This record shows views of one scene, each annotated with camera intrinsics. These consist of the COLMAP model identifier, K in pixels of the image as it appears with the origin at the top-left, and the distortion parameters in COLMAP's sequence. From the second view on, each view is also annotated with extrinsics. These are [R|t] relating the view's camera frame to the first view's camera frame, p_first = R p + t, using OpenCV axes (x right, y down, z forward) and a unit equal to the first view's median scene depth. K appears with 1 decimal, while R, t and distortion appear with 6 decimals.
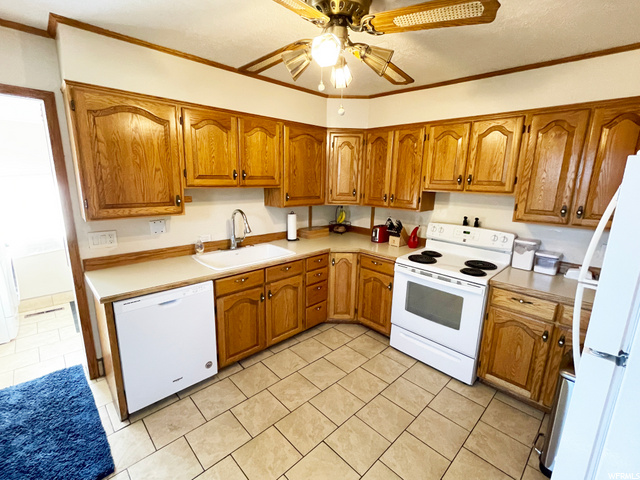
lens RADIAL K [[294.2, 0, 319.6], [0, 294.2, 237.8], [0, 0, 1]] dist [0.000978, 0.000378]
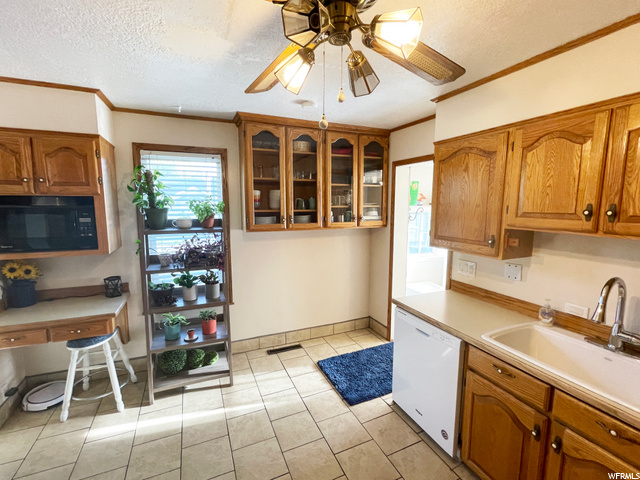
lens RADIAL K [[294.2, 0, 319.6], [0, 294.2, 239.0], [0, 0, 1]] dist [0.000978, 0.000378]
pose [[-0.348374, 0.090246, -0.933001, 0.455658], [-0.206733, 0.963448, 0.170383, -0.164508], [0.914274, 0.252239, -0.316984, 0.764419]]
